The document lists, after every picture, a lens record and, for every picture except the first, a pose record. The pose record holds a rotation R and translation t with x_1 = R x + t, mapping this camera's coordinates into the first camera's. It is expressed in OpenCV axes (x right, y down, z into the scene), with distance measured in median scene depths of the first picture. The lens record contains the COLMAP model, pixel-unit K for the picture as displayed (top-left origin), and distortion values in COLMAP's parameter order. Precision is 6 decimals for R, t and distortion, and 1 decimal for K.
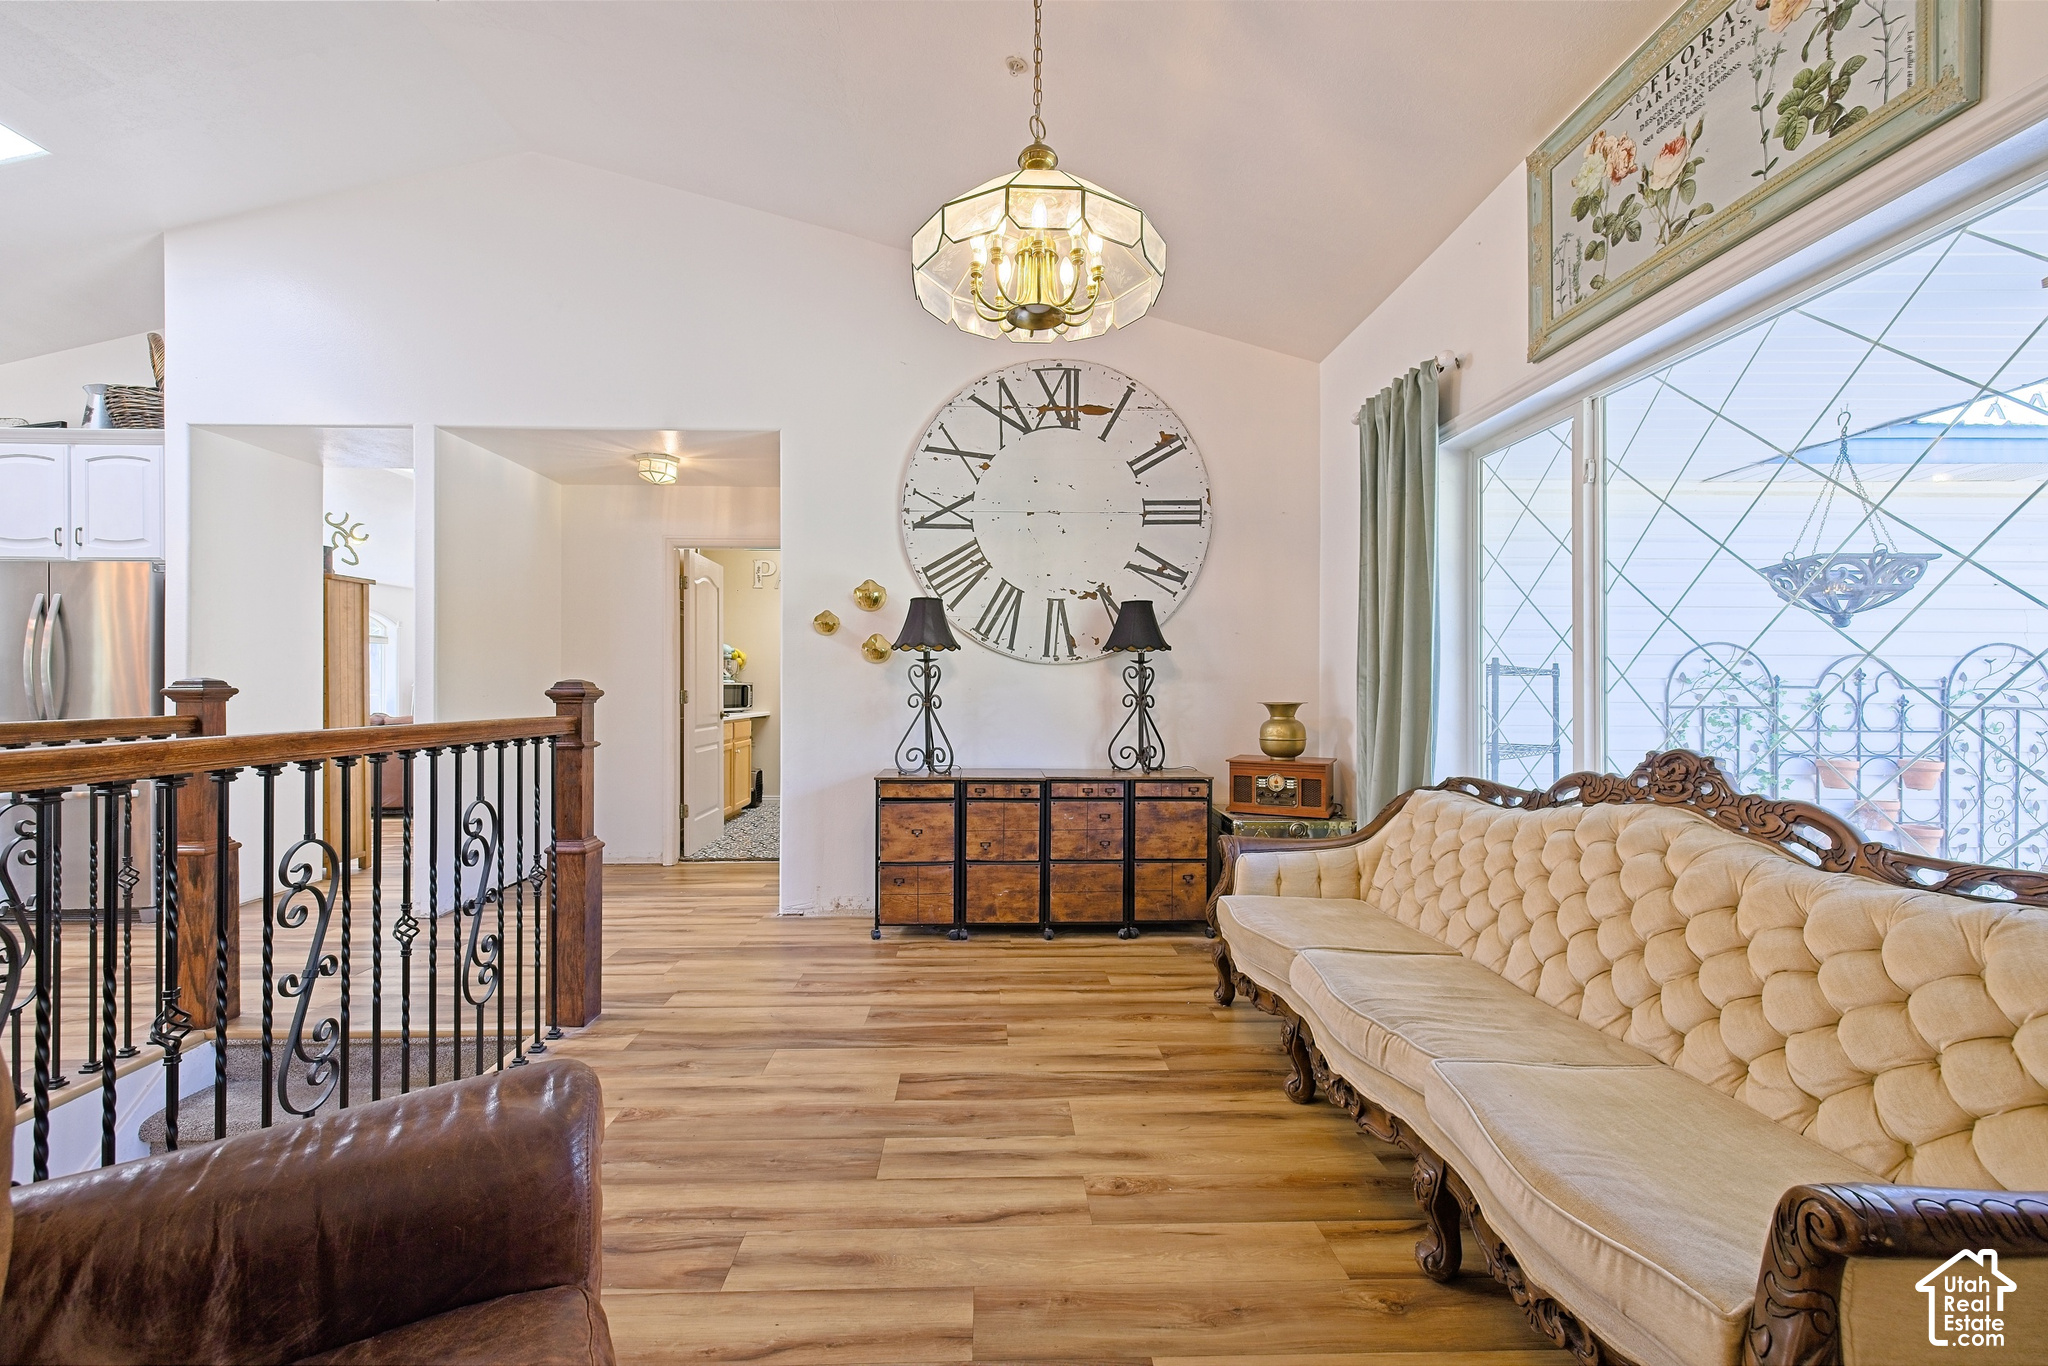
lens RADIAL K [[860.4, 0, 1014.1], [0, 860.4, 686.8], [0, 0, 1]] dist [0.012514, -0.001320]
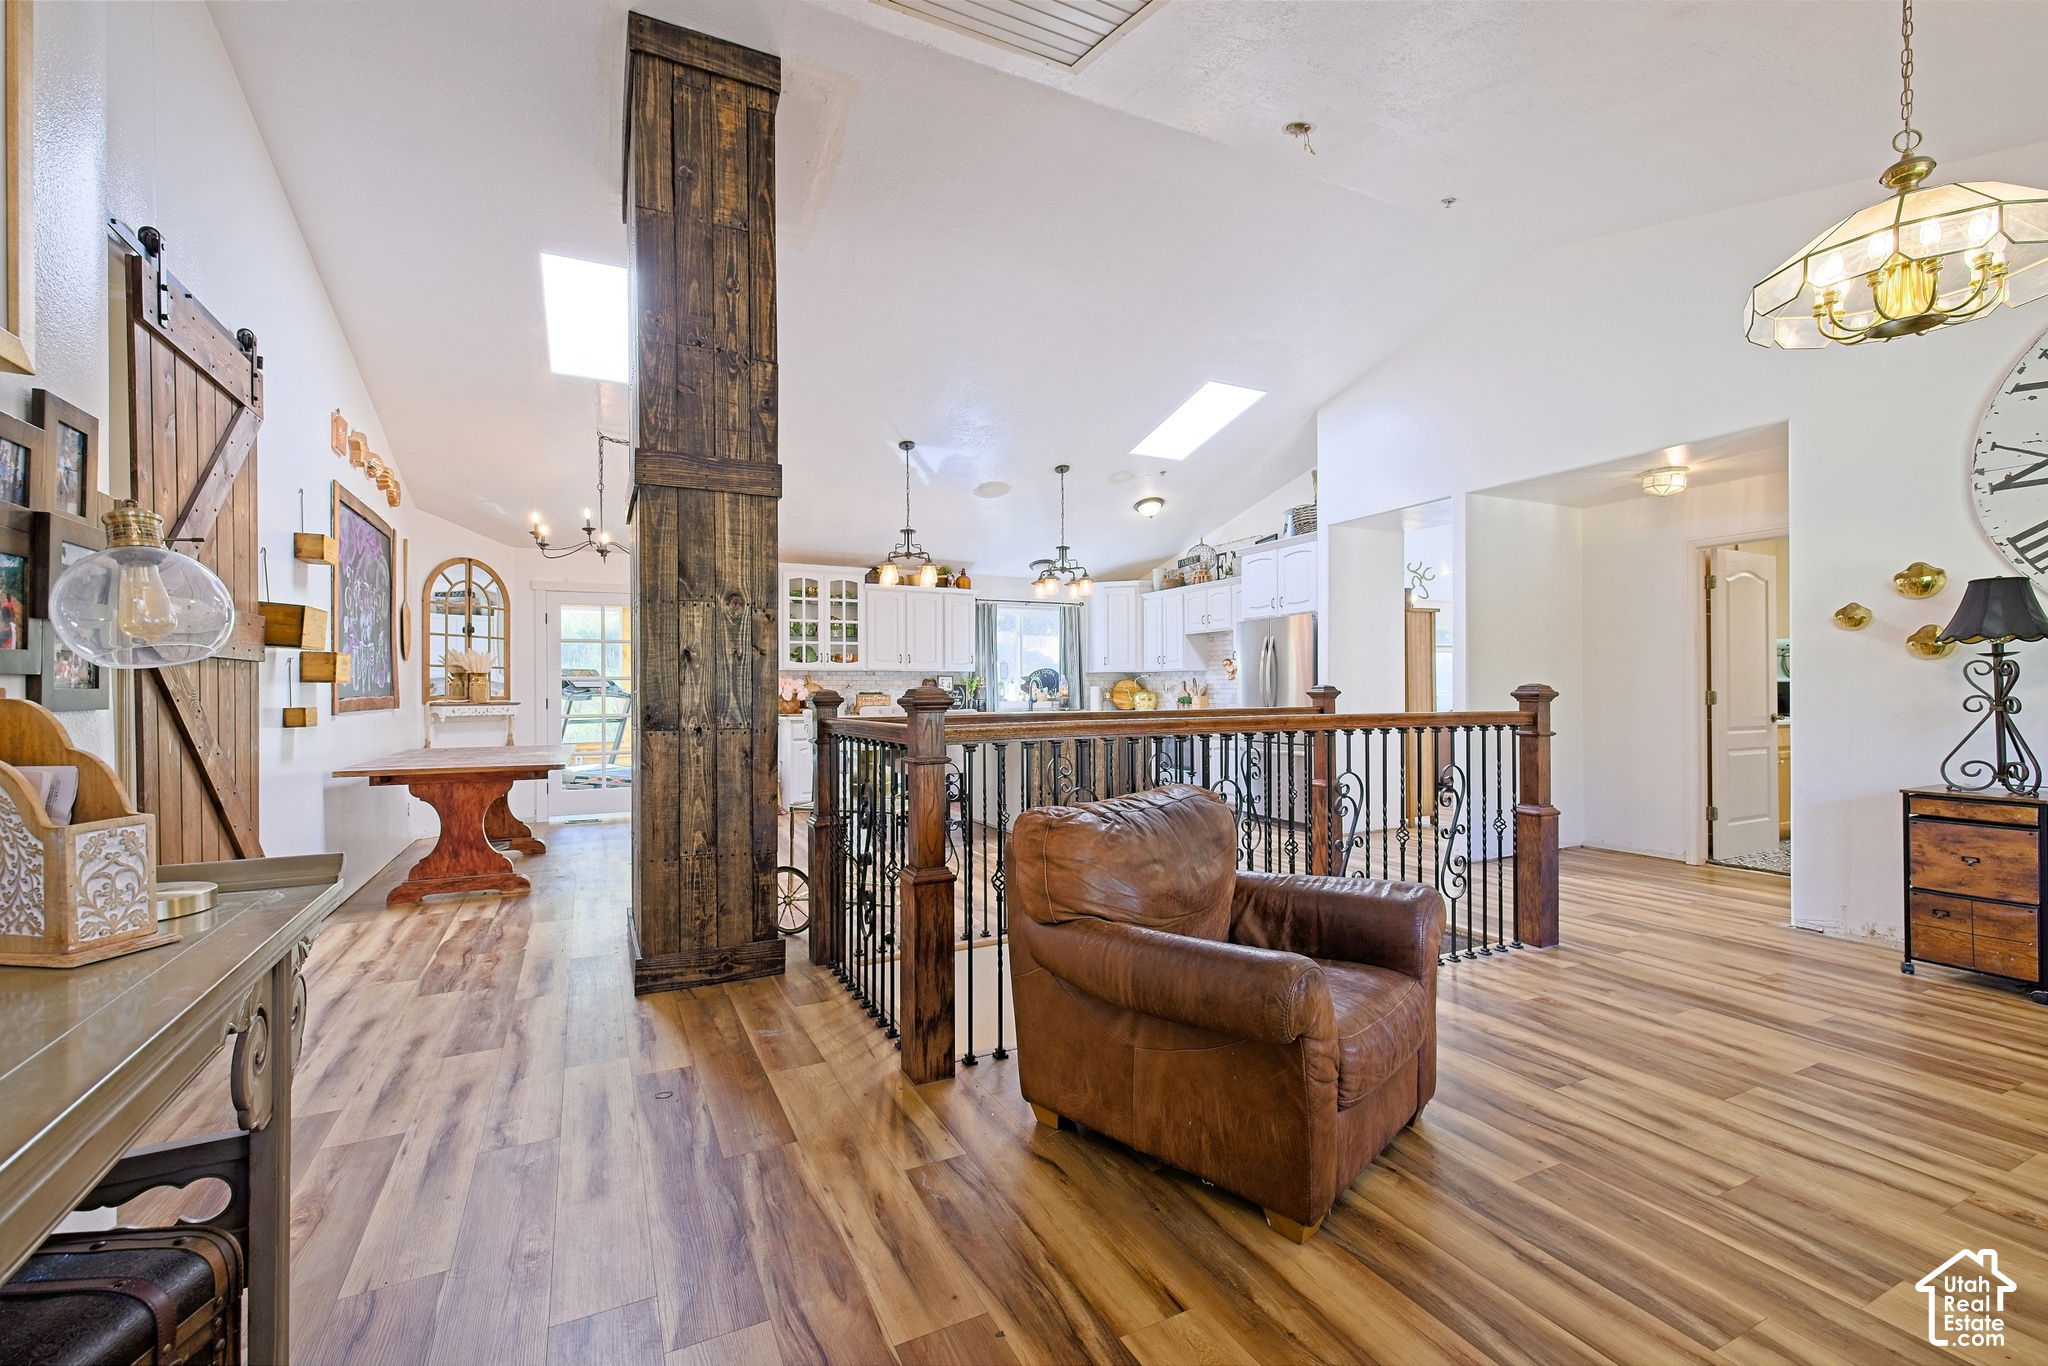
lens RADIAL K [[860.4, 0, 1014.1], [0, 860.4, 686.8], [0, 0, 1]] dist [0.012514, -0.001320]
pose [[0.416286, -0.005381, -0.909218, 0.272778], [0.004844, 0.999981, -0.003701, -0.001550], [0.909221, -0.002863, 0.416305, -0.202935]]
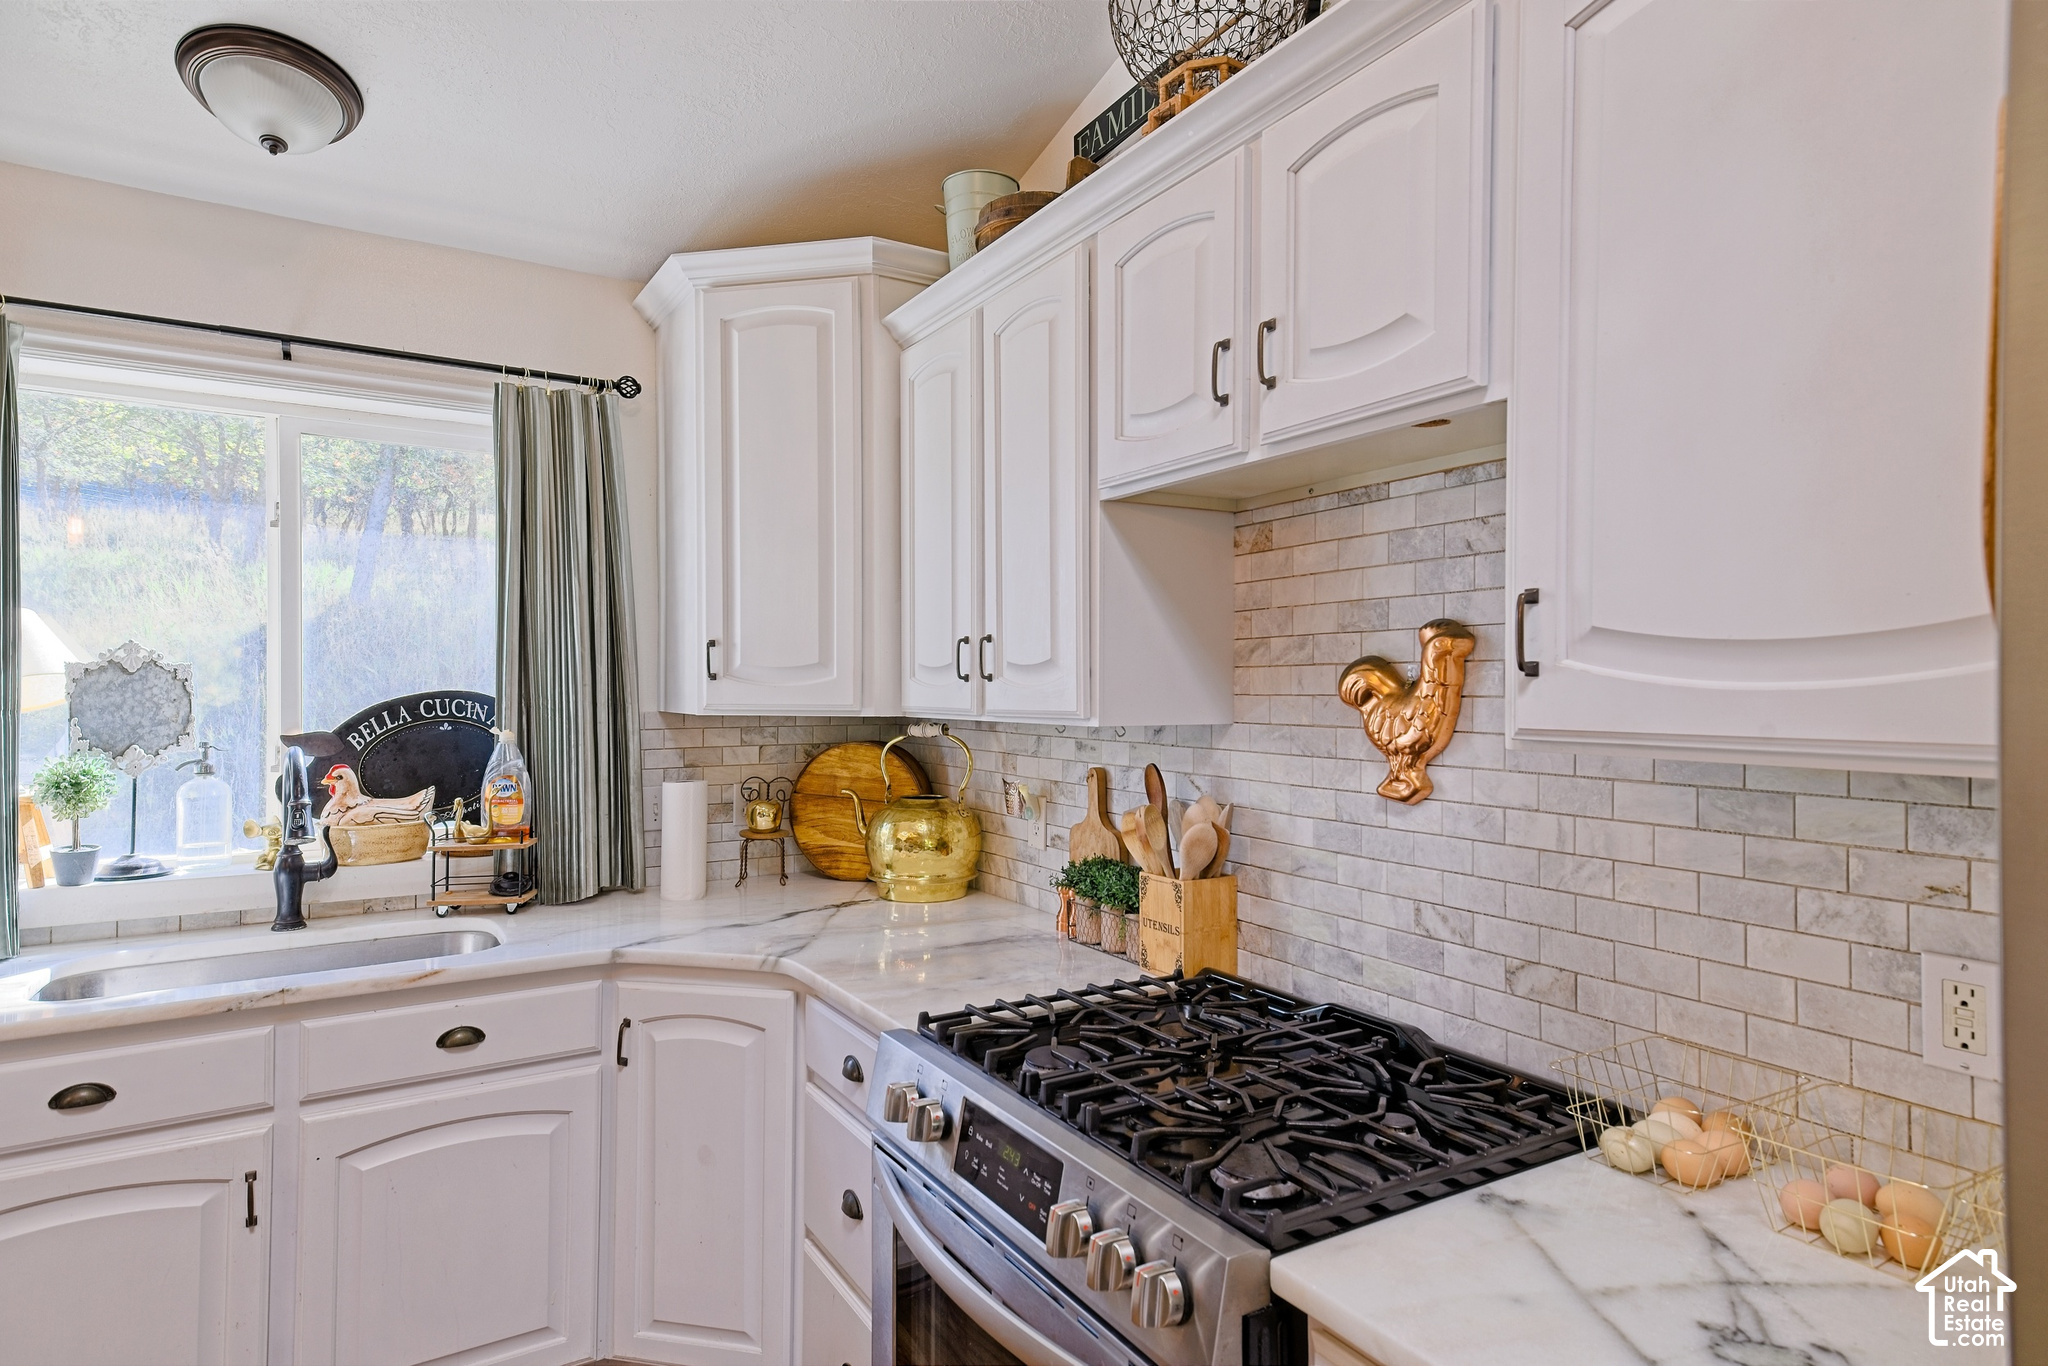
lens RADIAL K [[1123.1, 0, 1020.6], [0, 1123.1, 689.7], [0, 0, 1]] dist [0.056427, -0.016260]
pose [[0.497535, 0.002803, -0.867439, -1.234897], [-0.000455, 0.999995, 0.002971, -0.069216], [0.867444, -0.001084, 0.497534, 0.907156]]
